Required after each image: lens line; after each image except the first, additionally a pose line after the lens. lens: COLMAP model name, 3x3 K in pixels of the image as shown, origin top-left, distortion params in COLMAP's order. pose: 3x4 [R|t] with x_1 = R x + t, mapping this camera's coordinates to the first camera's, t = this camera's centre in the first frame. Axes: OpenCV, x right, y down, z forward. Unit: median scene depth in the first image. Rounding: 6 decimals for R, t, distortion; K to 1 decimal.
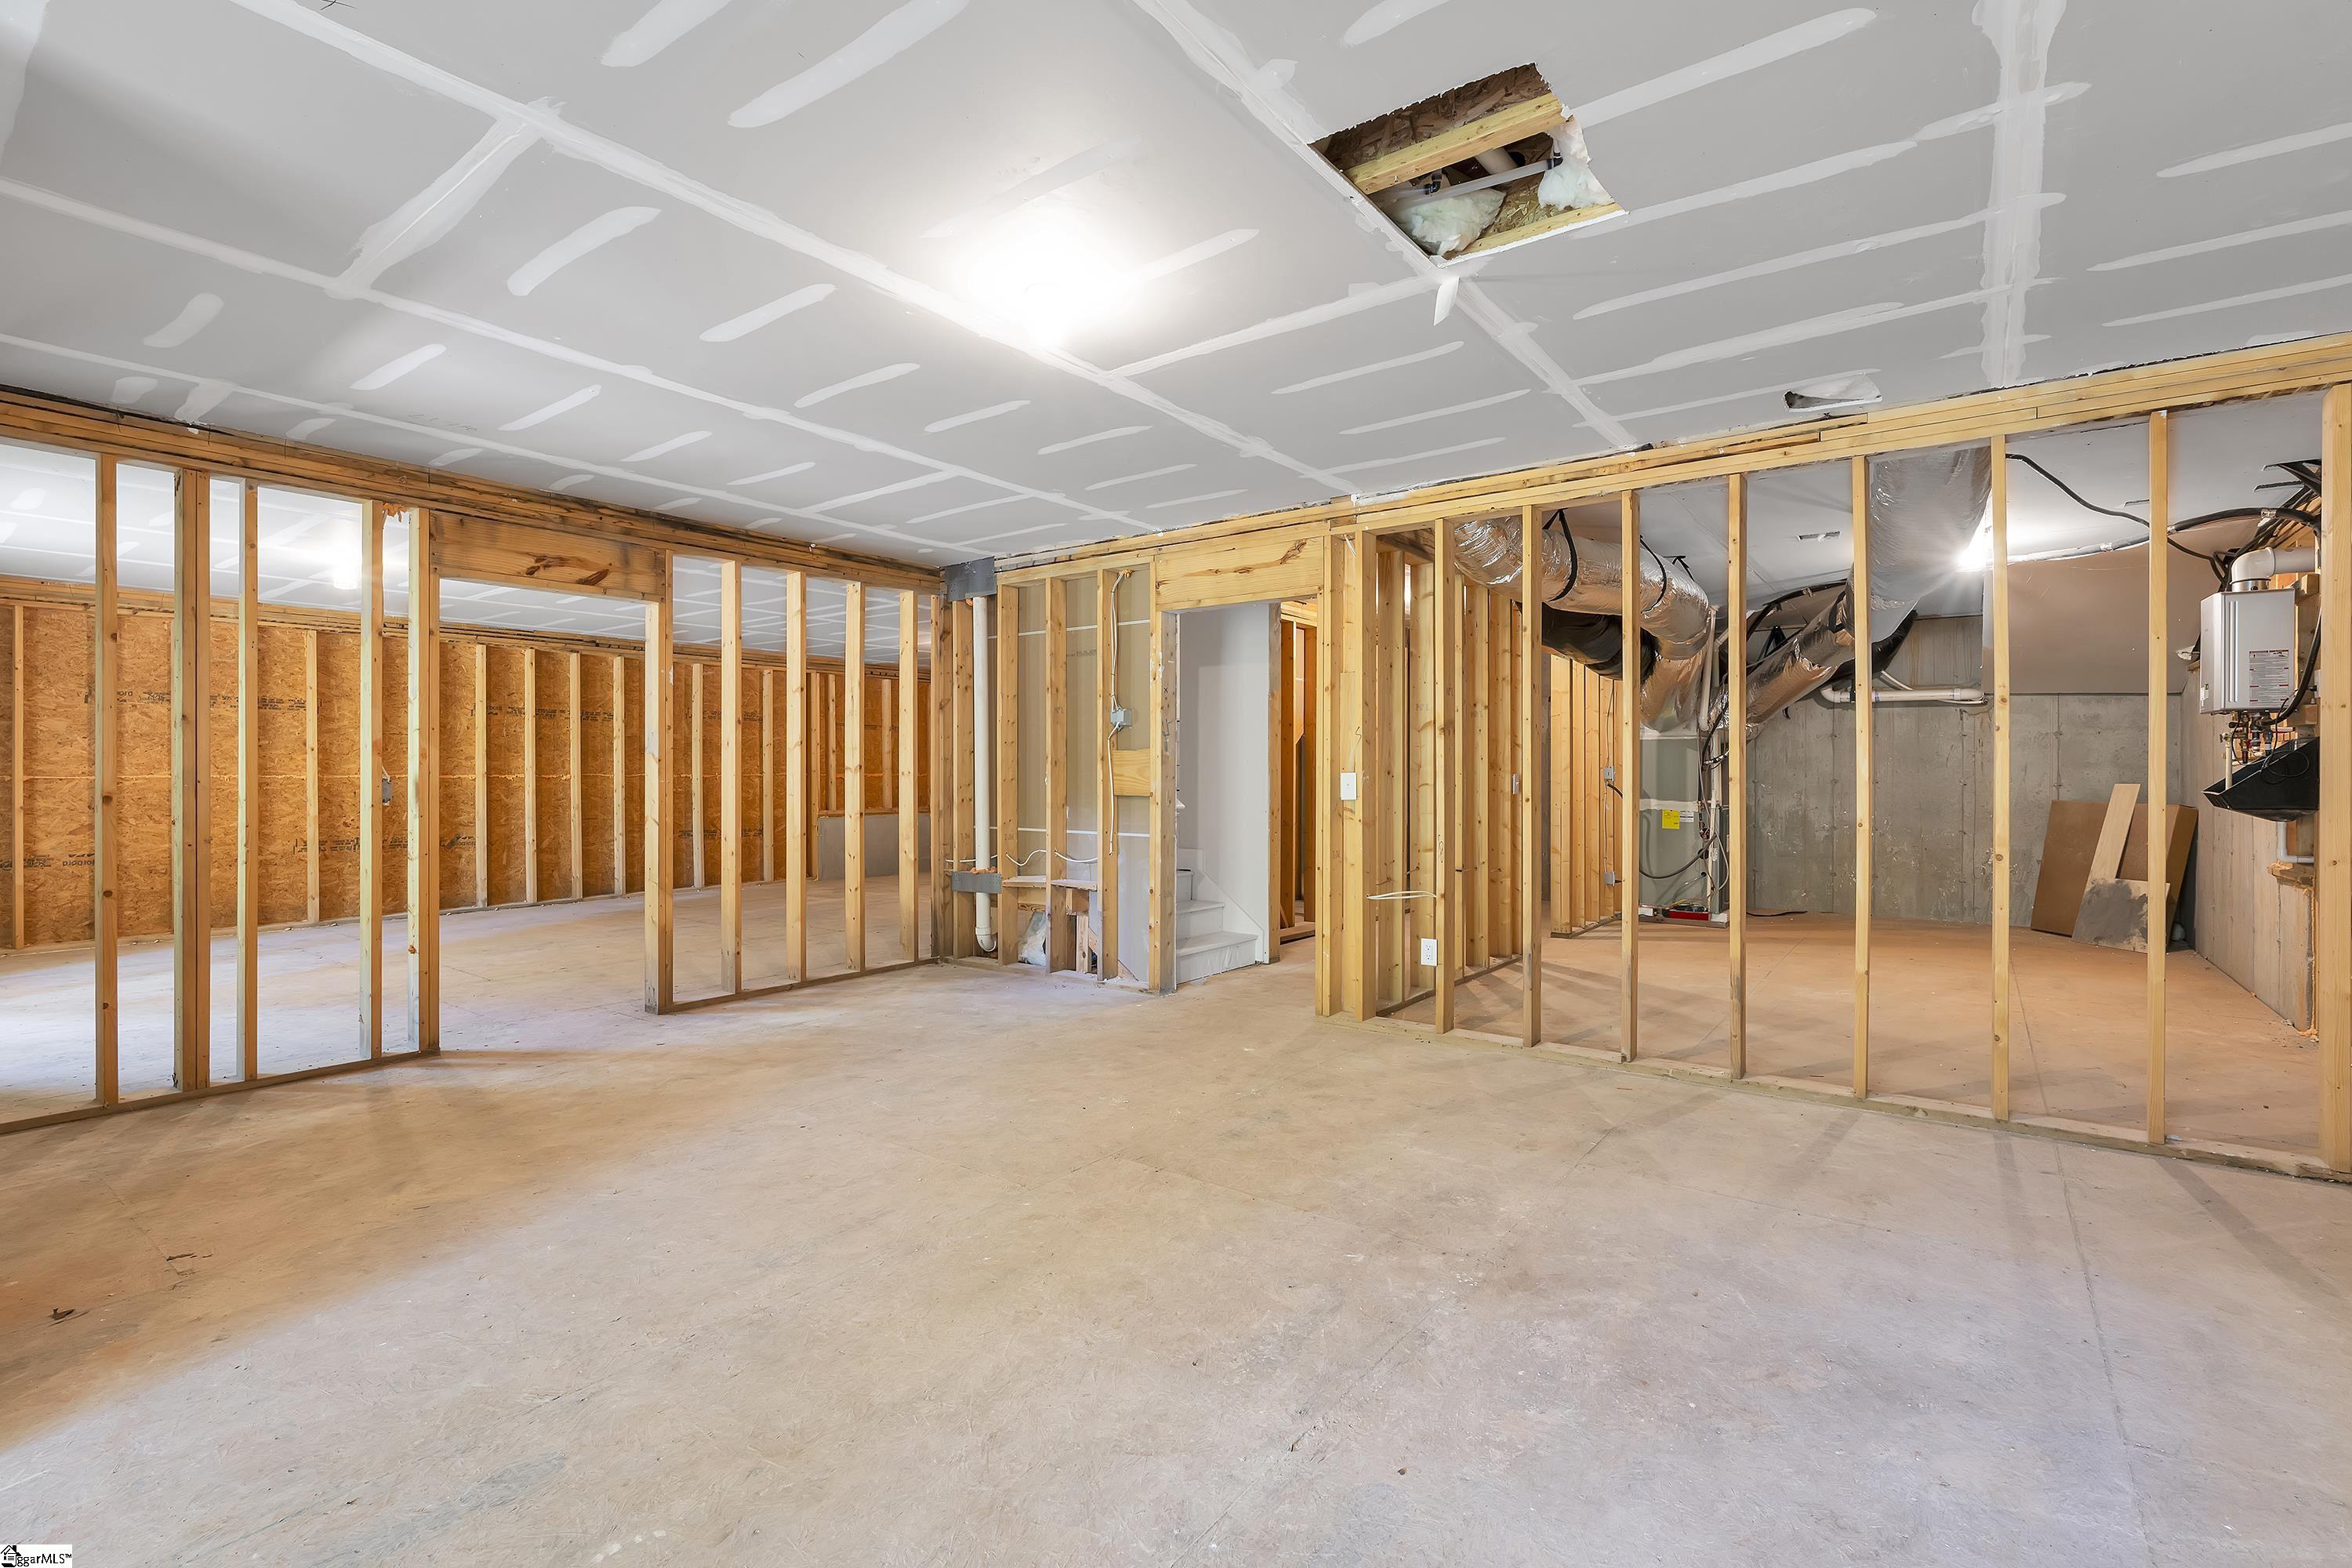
lens RADIAL K [[1021.1, 0, 1178.1], [0, 1021.1, 794.2], [0, 0, 1]] dist [-0.002499, -0.000005]
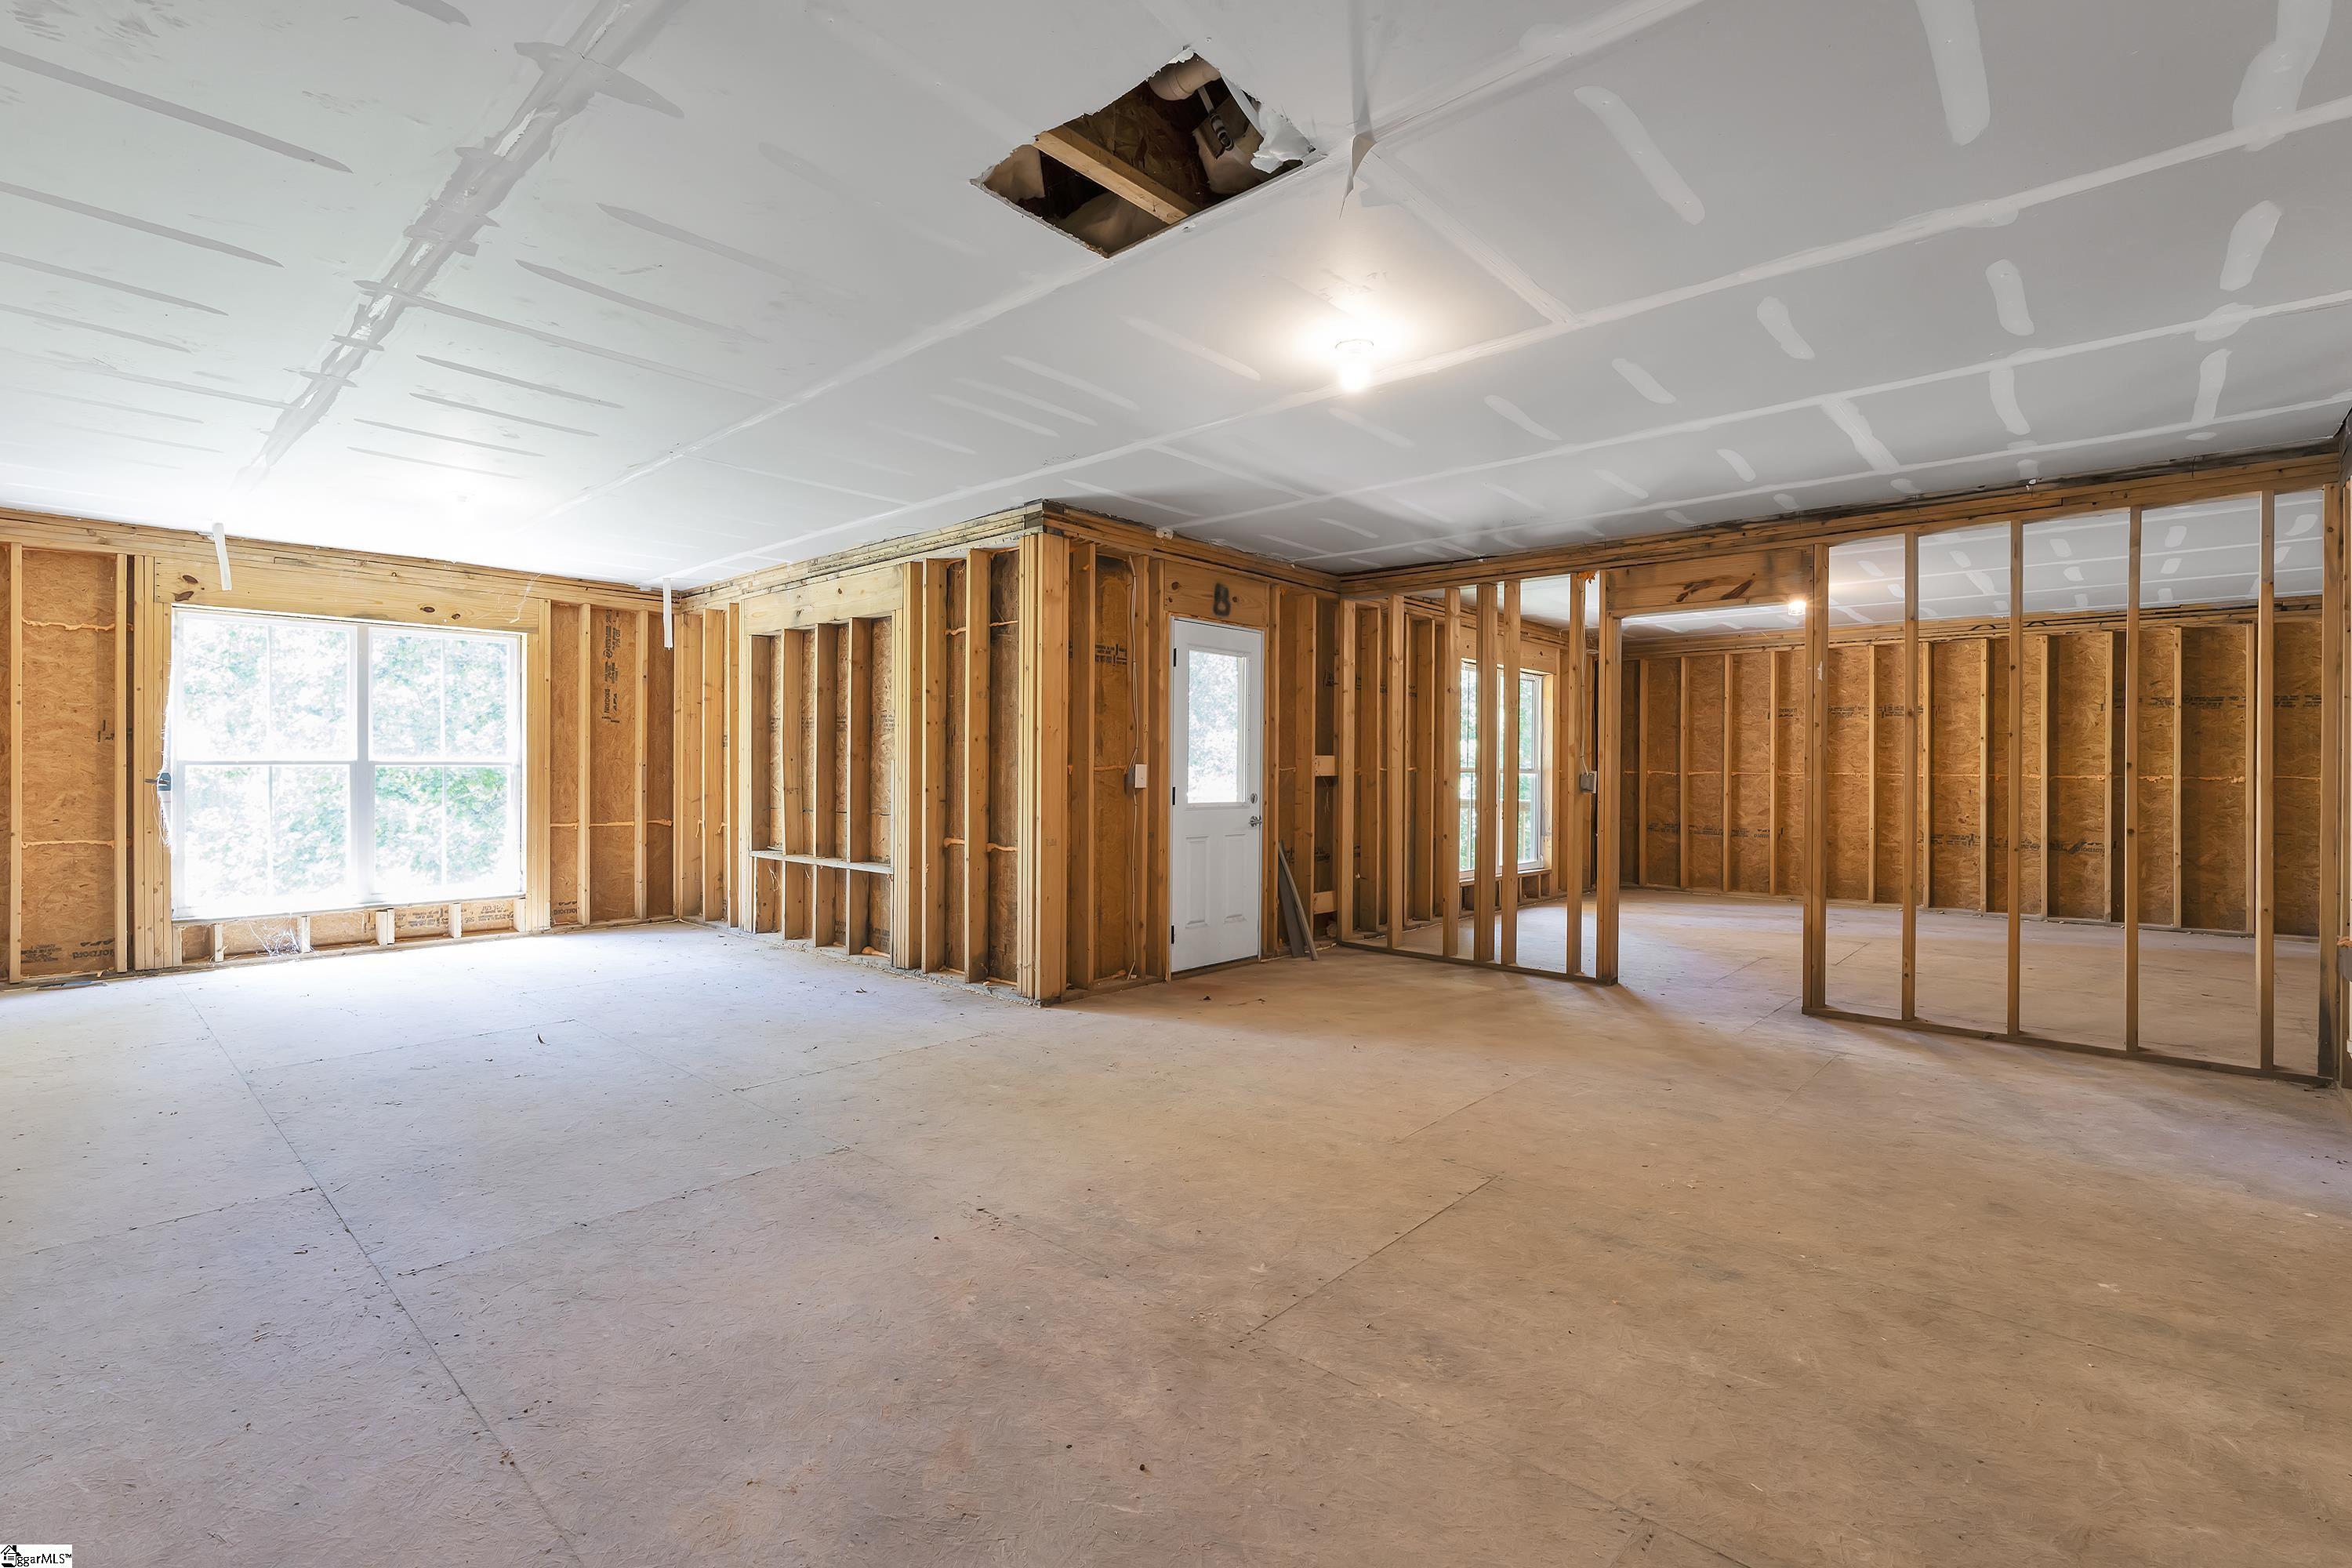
lens RADIAL K [[1021.1, 0, 1178.1], [0, 1021.1, 794.2], [0, 0, 1]] dist [-0.002499, -0.000005]
pose [[-0.054612, 0.027352, -0.998133, 0.653449], [-0.028645, 0.999170, 0.028947, -0.011491], [0.998097, 0.030172, -0.053783, 0.556622]]
